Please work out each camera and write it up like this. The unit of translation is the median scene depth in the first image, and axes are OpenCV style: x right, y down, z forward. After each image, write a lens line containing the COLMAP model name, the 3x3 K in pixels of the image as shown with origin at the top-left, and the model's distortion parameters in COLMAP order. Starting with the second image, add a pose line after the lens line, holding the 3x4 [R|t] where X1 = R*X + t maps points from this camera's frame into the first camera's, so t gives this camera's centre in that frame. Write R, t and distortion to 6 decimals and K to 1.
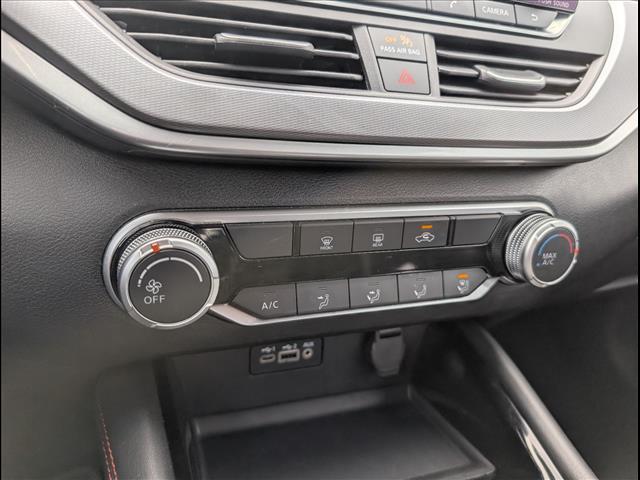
lens RADIAL K [[475.1, 0, 320.0], [0, 475.1, 240.0], [0, 0, 1]] dist [-0.003623, -0.004538]
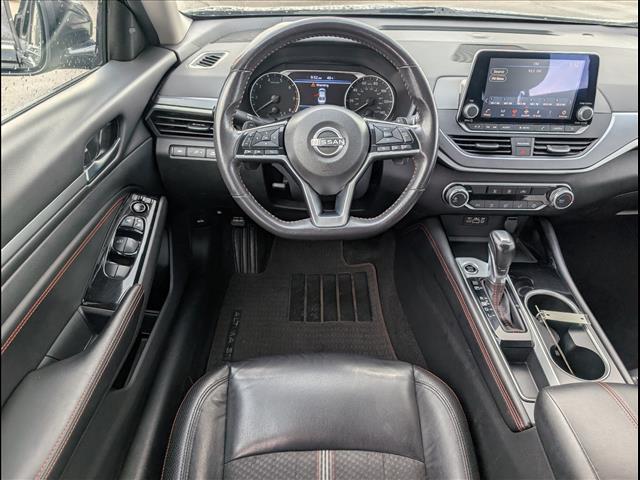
lens RADIAL K [[475.1, 0, 320.0], [0, 475.1, 240.0], [0, 0, 1]] dist [-0.003623, -0.004538]
pose [[0.940947, 0.144465, -0.306184, -0.063881], [-0.067483, 0.966272, 0.248526, -0.357735], [0.331760, -0.213187, 0.918960, -2.360892]]
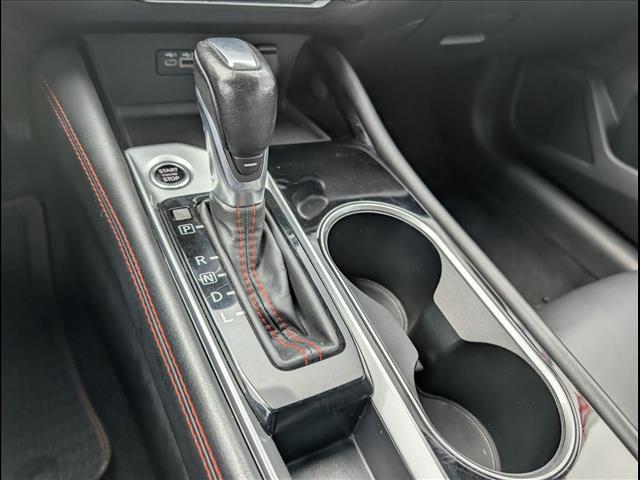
lens RADIAL K [[475.1, 0, 320.0], [0, 475.1, 240.0], [0, 0, 1]] dist [-0.003623, -0.004538]
pose [[0.989197, -0.001470, 0.146585, 0.110103], [-0.055524, 0.921692, 0.383929, 0.188906], [-0.135671, -0.387921, 0.911653, -0.461577]]
